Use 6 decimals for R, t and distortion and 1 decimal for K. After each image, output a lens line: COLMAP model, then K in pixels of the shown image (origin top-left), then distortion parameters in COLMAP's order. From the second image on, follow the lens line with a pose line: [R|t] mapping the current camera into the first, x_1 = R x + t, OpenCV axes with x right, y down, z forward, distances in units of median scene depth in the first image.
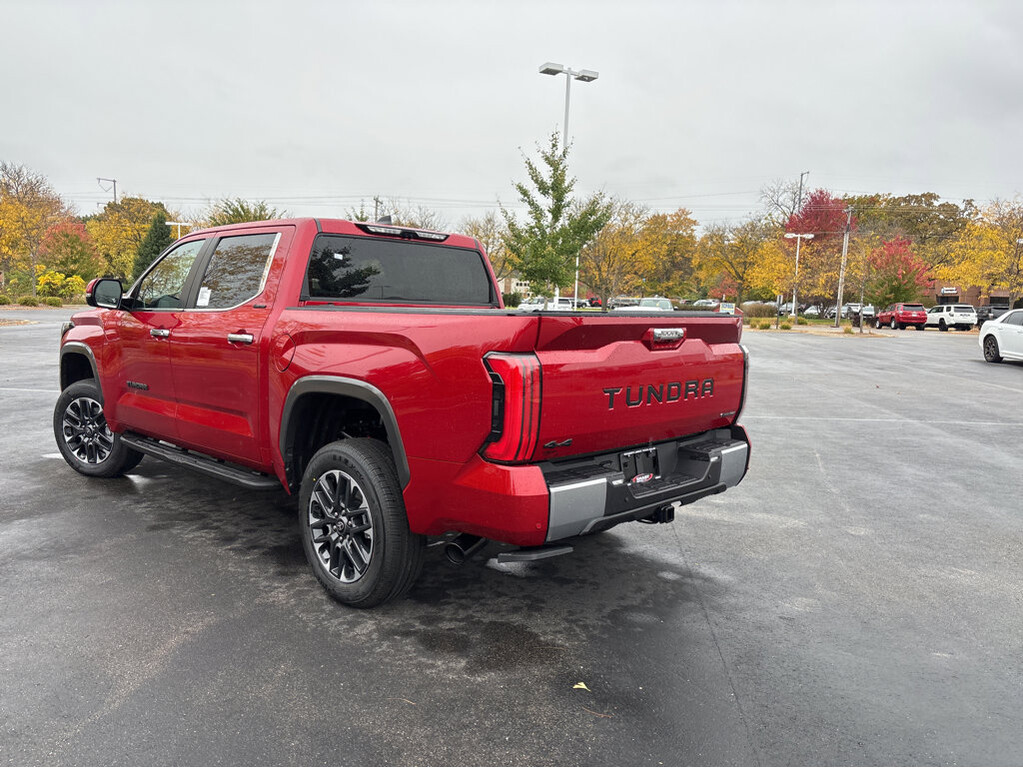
lens RADIAL K [[766.6, 0, 511.5], [0, 766.6, 384.0], [0, 0, 1]] dist [0.108788, -0.156047]
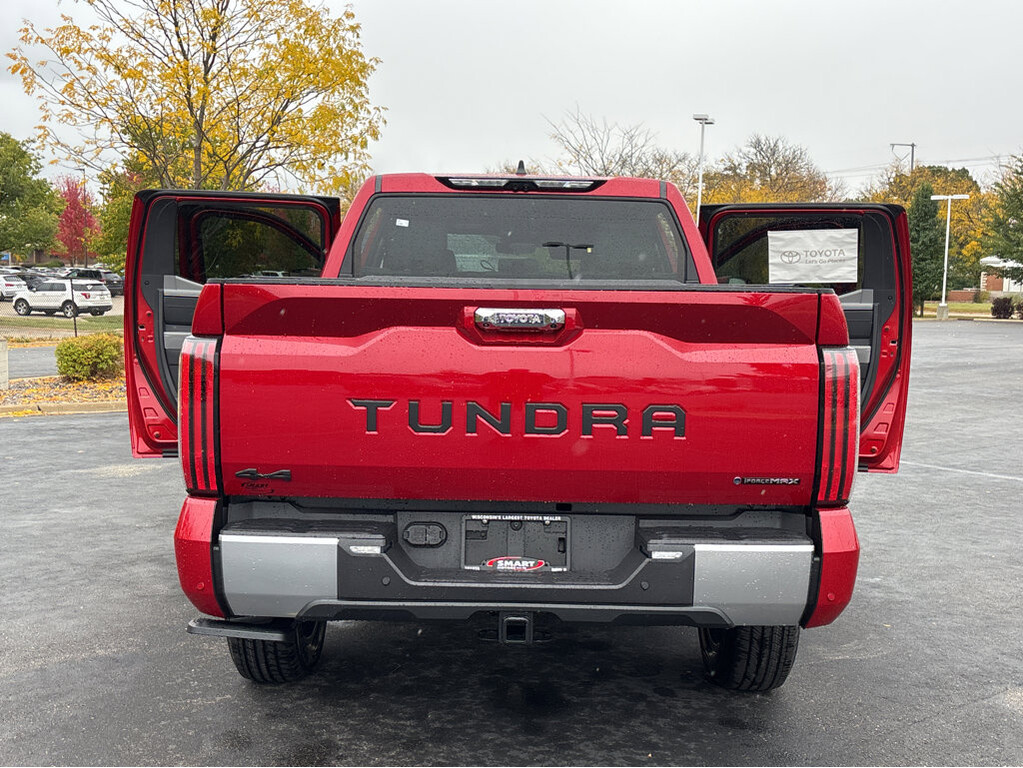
lens RADIAL K [[1151.4, 0, 508.3], [0, 1151.4, 381.4], [0, 0, 1]] dist [0.151440, -0.363303]
pose [[0.692368, 0.039195, -0.720479, 0.776023], [-0.073094, 0.997197, -0.015993, -0.002391], [0.717832, 0.063735, 0.693292, 0.365105]]
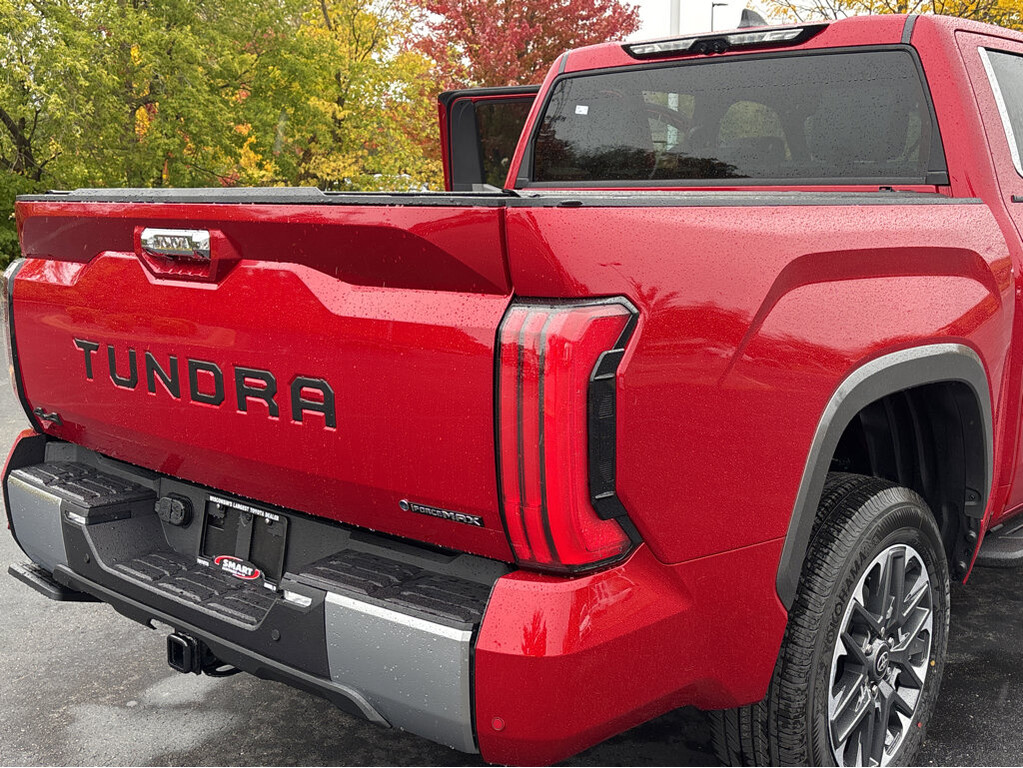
lens RADIAL K [[1153.2, 0, 501.9], [0, 1153.2, 390.1], [0, 0, 1]] dist [0.134841, -0.432675]
pose [[0.035253, 0.145180, -0.988777, 0.806250], [-0.095500, 0.985354, 0.141272, -0.087068], [0.994805, 0.089448, 0.048602, 1.081229]]
